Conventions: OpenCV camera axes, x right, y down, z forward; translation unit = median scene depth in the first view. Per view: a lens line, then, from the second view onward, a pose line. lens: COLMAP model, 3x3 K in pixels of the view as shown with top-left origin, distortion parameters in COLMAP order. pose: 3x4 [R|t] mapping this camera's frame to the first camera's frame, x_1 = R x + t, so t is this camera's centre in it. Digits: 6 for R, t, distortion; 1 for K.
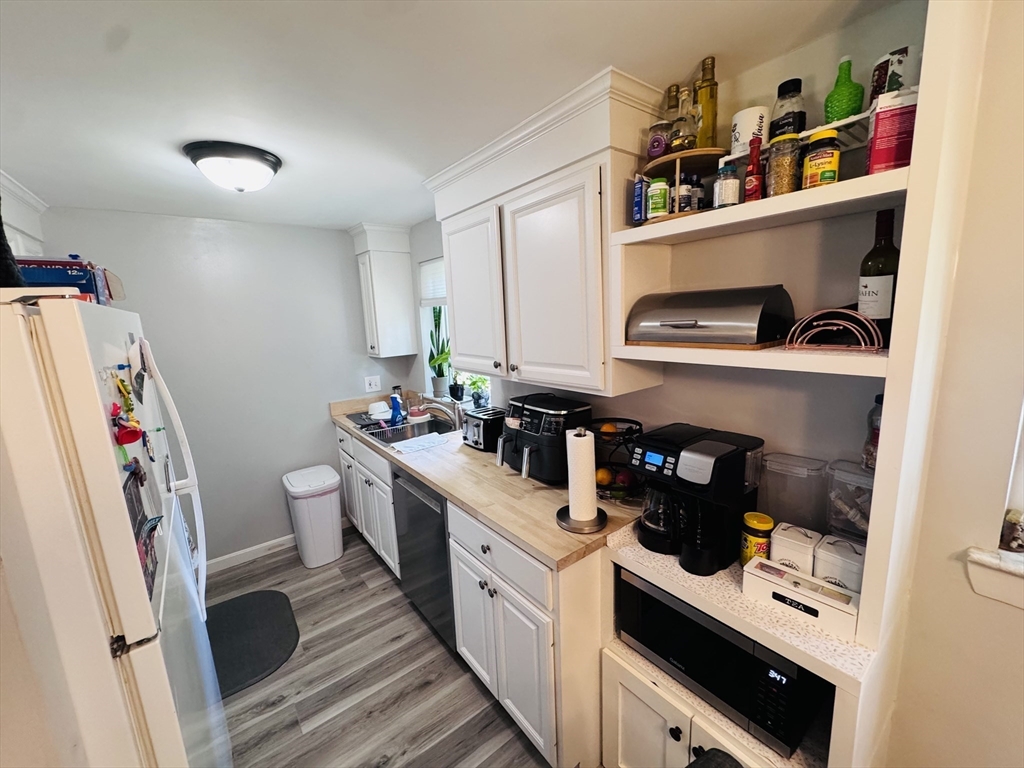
lens RADIAL K [[410.8, 0, 508.7], [0, 410.8, 382.3], [0, 0, 1]] dist [-0.001911, -0.000081]
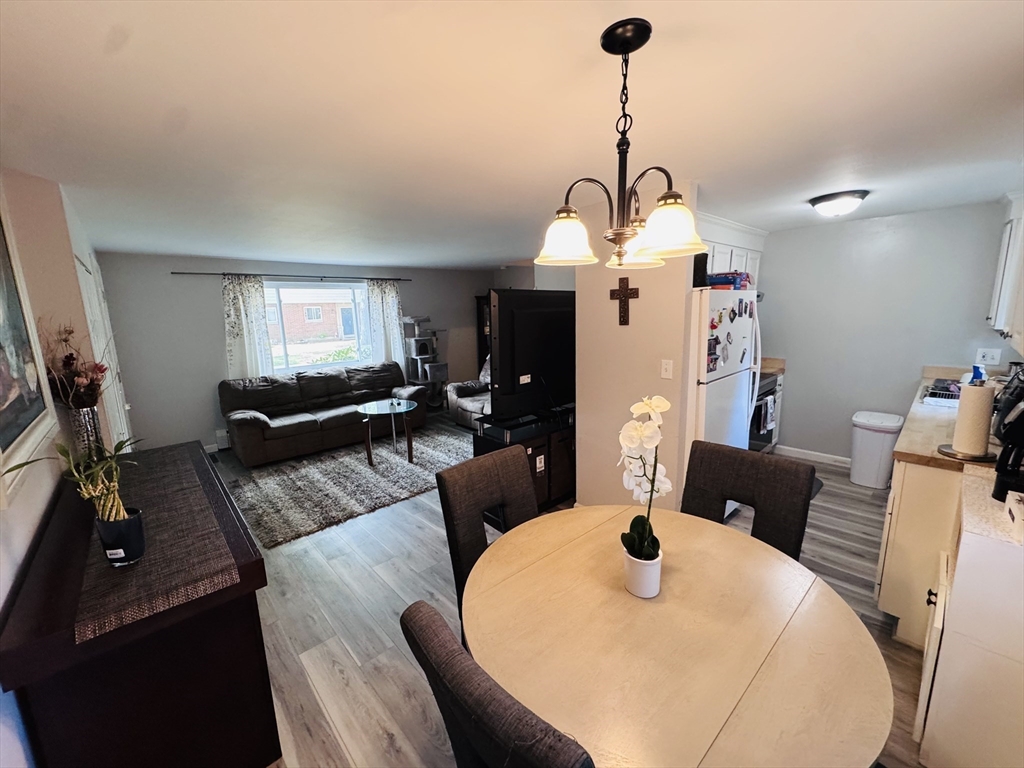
lens RADIAL K [[409.3, 0, 512.3], [0, 409.3, 382.2], [0, 0, 1]] dist [-0.000414, -0.000081]
pose [[0.106186, 0.216340, -0.970526, 0.956747], [-0.139118, 0.969677, 0.200929, 0.047291], [0.984566, 0.113682, 0.133063, -0.450184]]
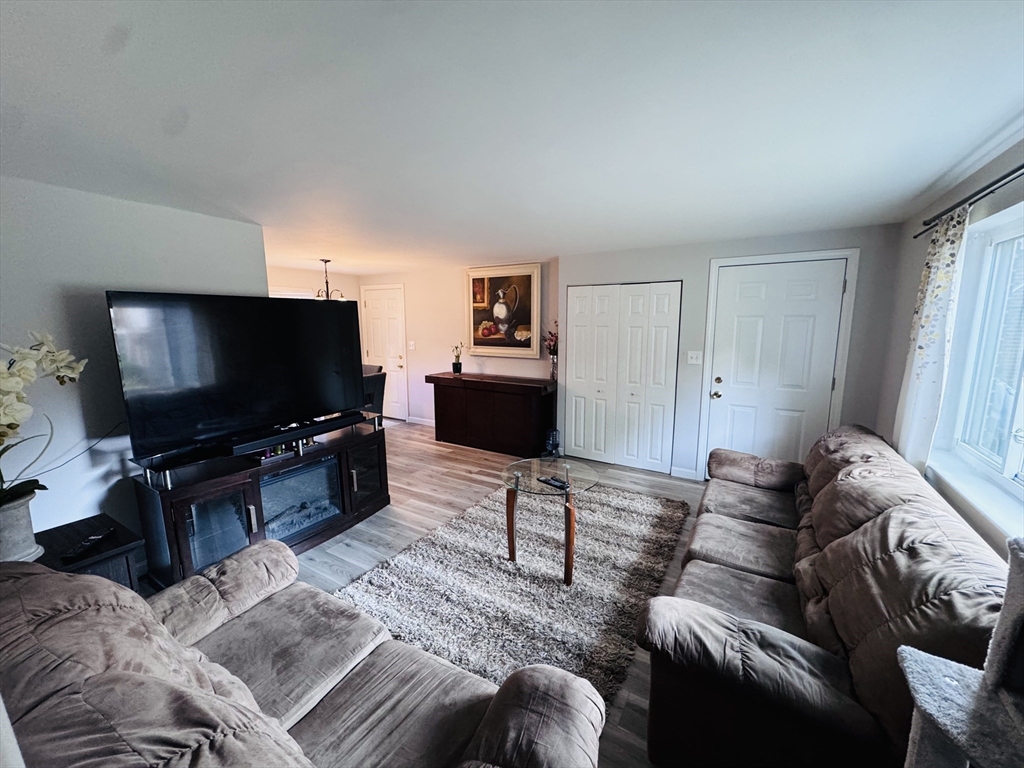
lens RADIAL K [[409.3, 0, 512.3], [0, 409.3, 382.2], [0, 0, 1]] dist [-0.000414, -0.000081]
pose [[-0.364784, -0.091799, 0.926556, -2.781369], [0.171184, 0.971552, 0.163653, 0.216741], [-0.915220, 0.218309, -0.338693, -0.300453]]
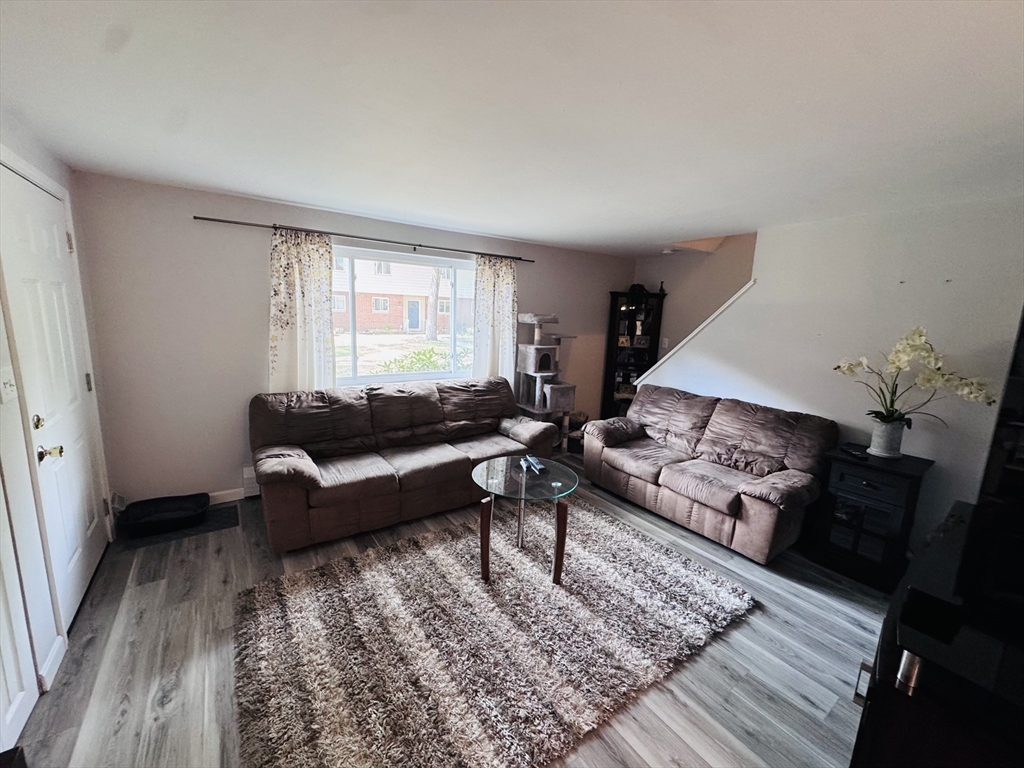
lens RADIAL K [[409.3, 0, 512.3], [0, 409.3, 382.2], [0, 0, 1]] dist [-0.000414, -0.000081]
pose [[-0.030531, 0.213157, -0.976541, -0.248100], [-0.199444, 0.956050, 0.214920, 0.219339], [0.979433, 0.201327, 0.013324, -0.967473]]
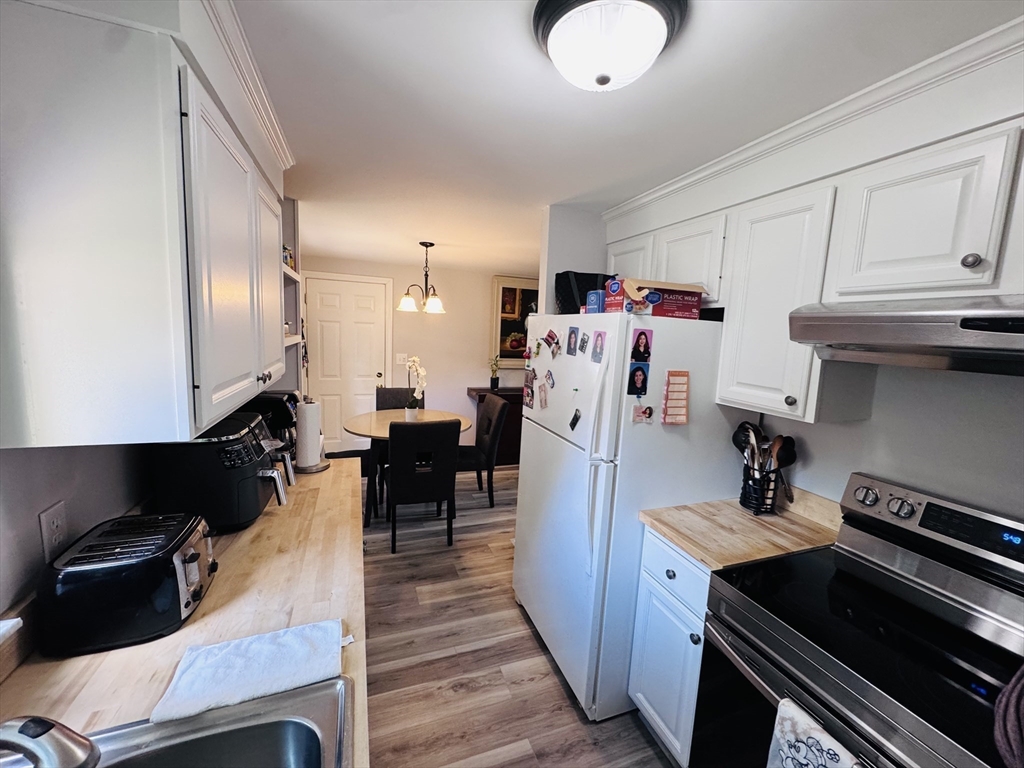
lens RADIAL K [[409.3, 0, 512.3], [0, 409.3, 382.2], [0, 0, 1]] dist [-0.000414, -0.000081]
pose [[-0.957460, -0.035686, 0.286352, -0.675189], [0.044779, 0.961930, 0.269603, -0.217826], [-0.285072, 0.270957, -0.919411, 1.584348]]
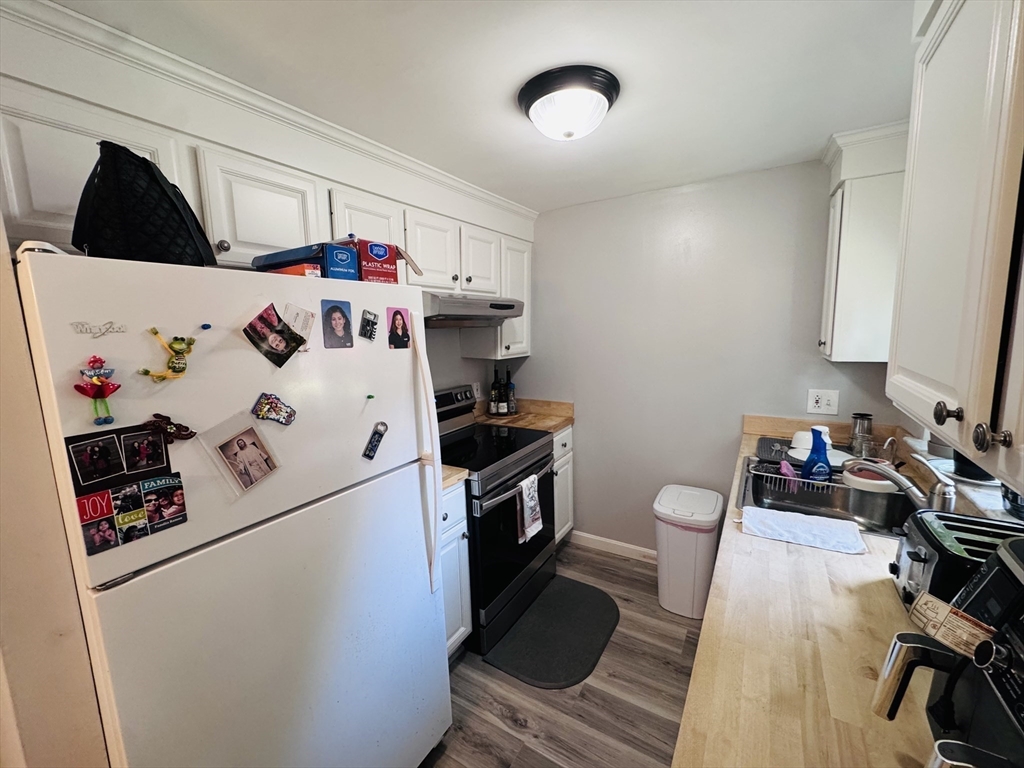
lens RADIAL K [[413.1, 0, 509.8], [0, 413.1, 383.5], [0, 0, 1]] dist [-0.002079, -0.000096]
pose [[0.359983, 0.163717, -0.918482, 0.139769], [-0.141807, 0.982646, 0.119575, -0.058746], [0.922119, 0.087203, 0.376952, 0.592920]]
